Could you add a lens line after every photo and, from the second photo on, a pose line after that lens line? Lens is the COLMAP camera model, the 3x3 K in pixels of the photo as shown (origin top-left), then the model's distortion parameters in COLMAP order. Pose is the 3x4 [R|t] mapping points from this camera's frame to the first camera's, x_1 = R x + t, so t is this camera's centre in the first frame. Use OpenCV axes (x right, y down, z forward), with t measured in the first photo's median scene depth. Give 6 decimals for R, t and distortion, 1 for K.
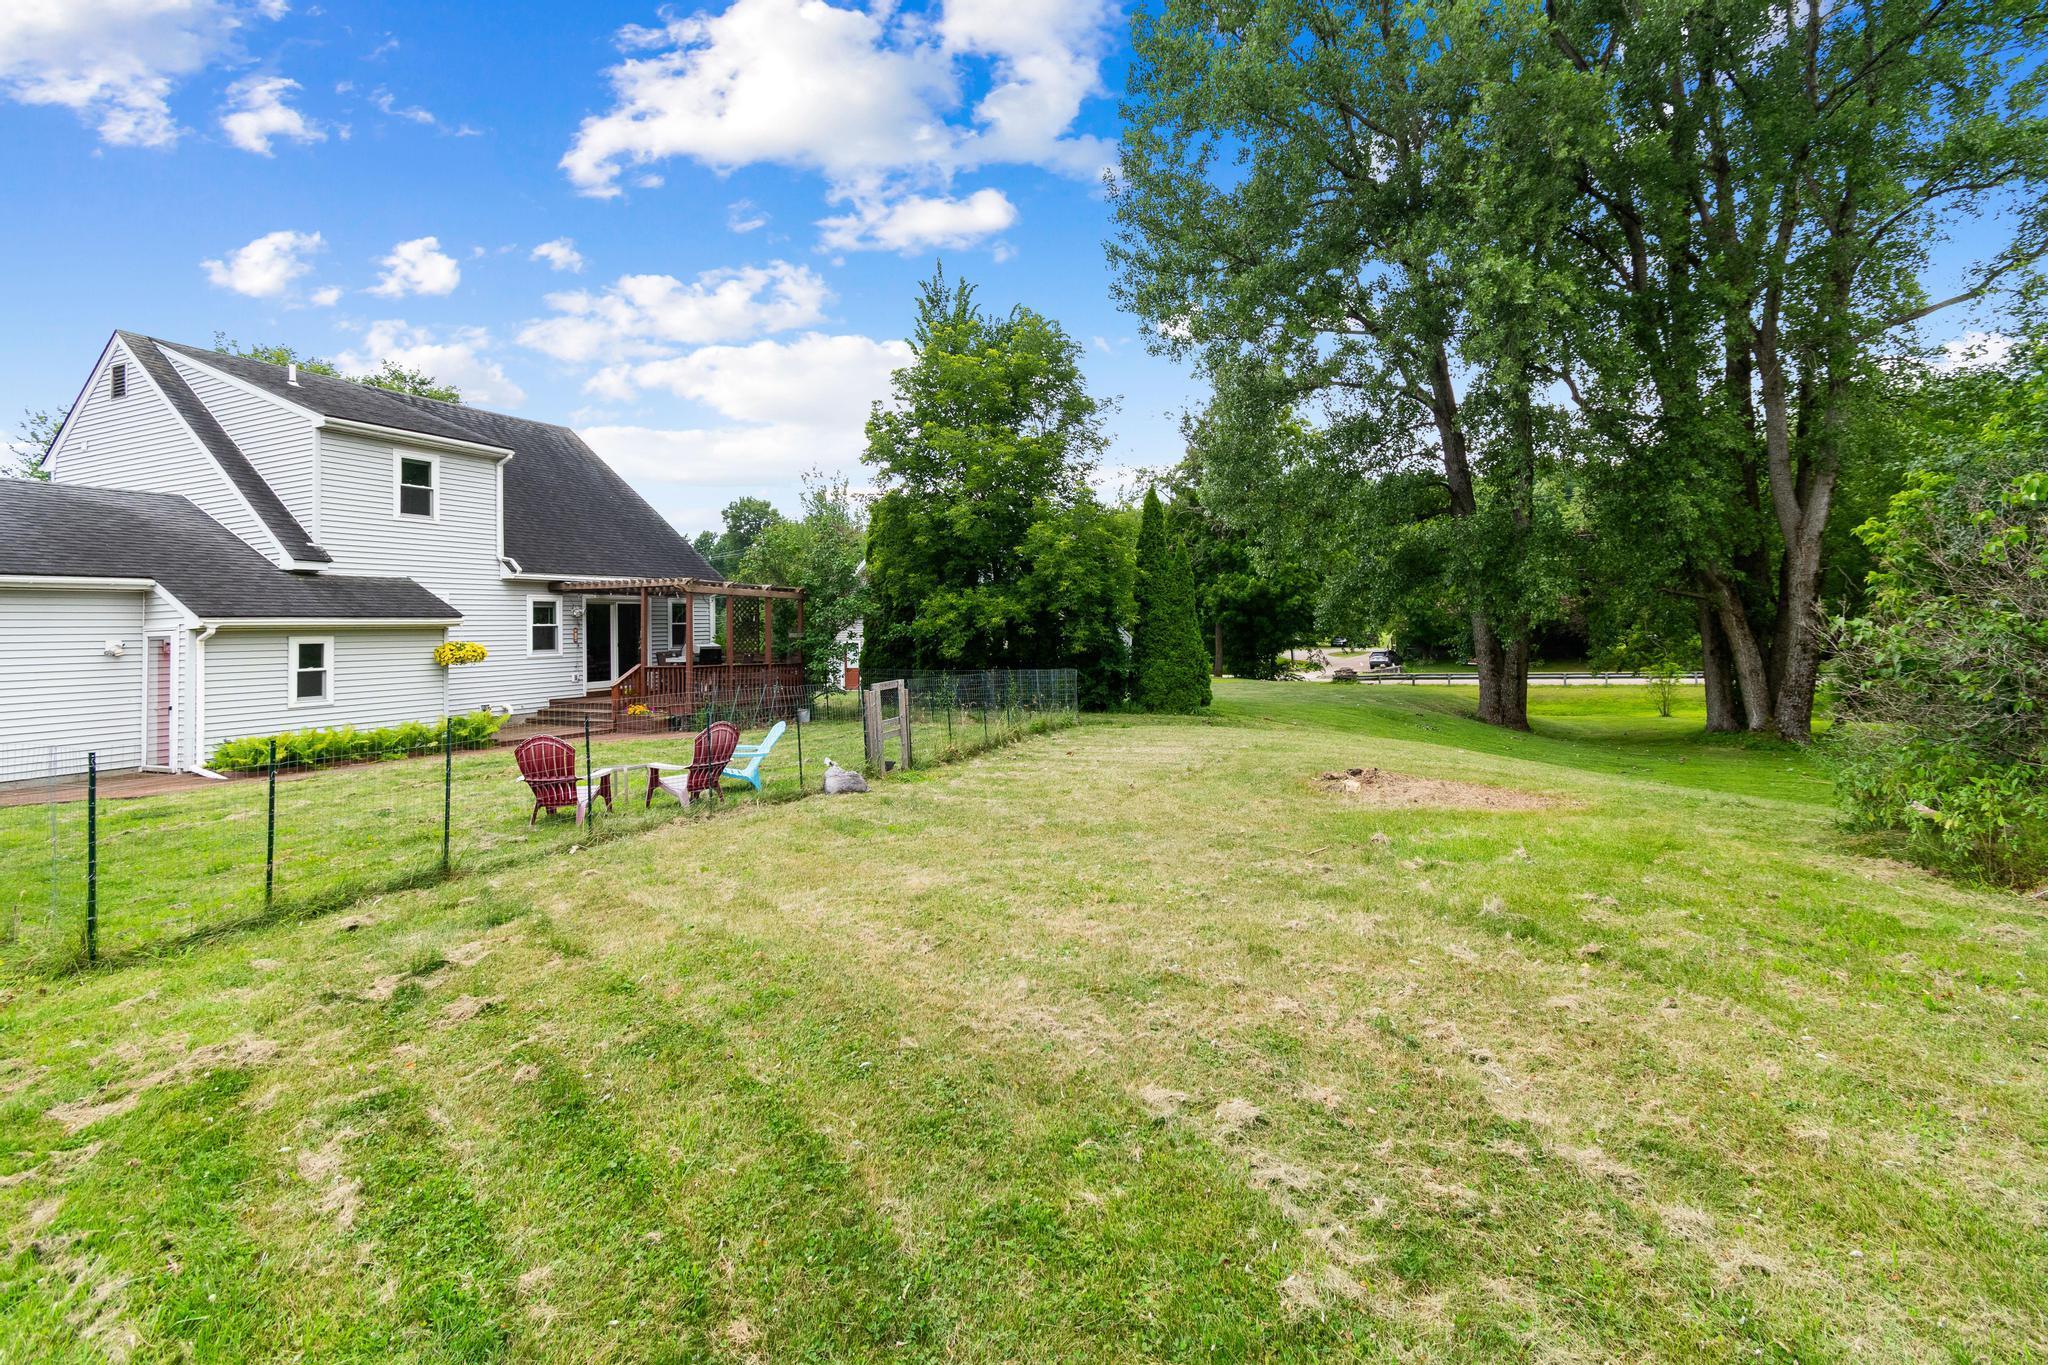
lens RADIAL K [[895.4, 0, 1029.7], [0, 895.4, 609.3], [0, 0, 1]] dist [0.002348, -0.000065]
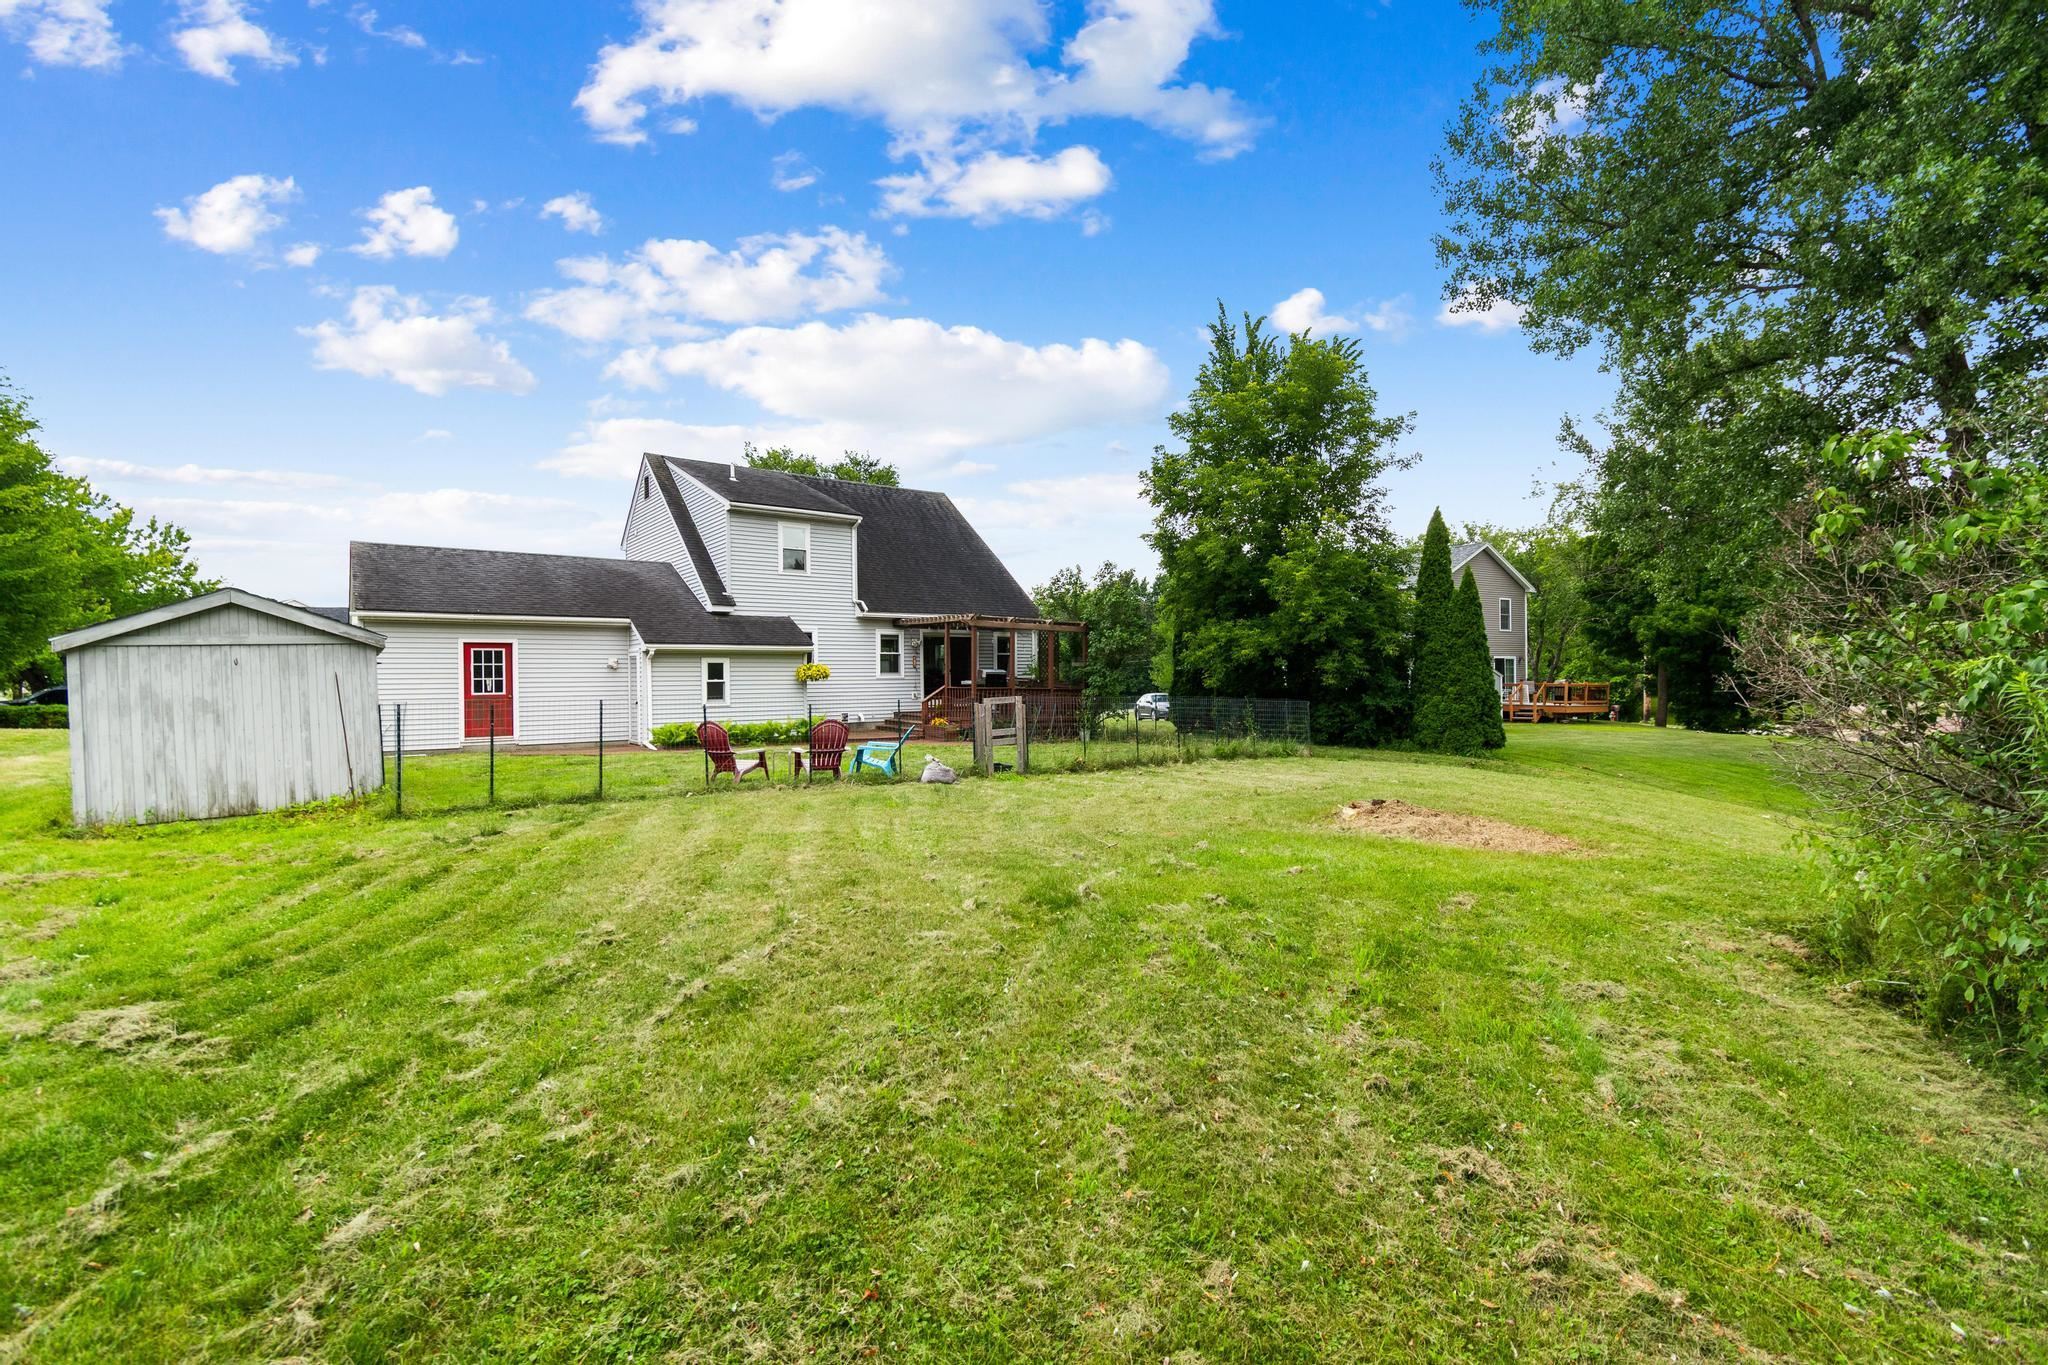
lens RADIAL K [[895.4, 0, 1087.6], [0, 895.4, 707.2], [0, 0, 1]] dist [0.002348, -0.000065]
pose [[0.882555, 0.033973, -0.468981, 0.321237], [-0.003898, 0.997881, 0.064949, 0.010946], [0.470193, -0.055493, 0.880817, 0.007880]]
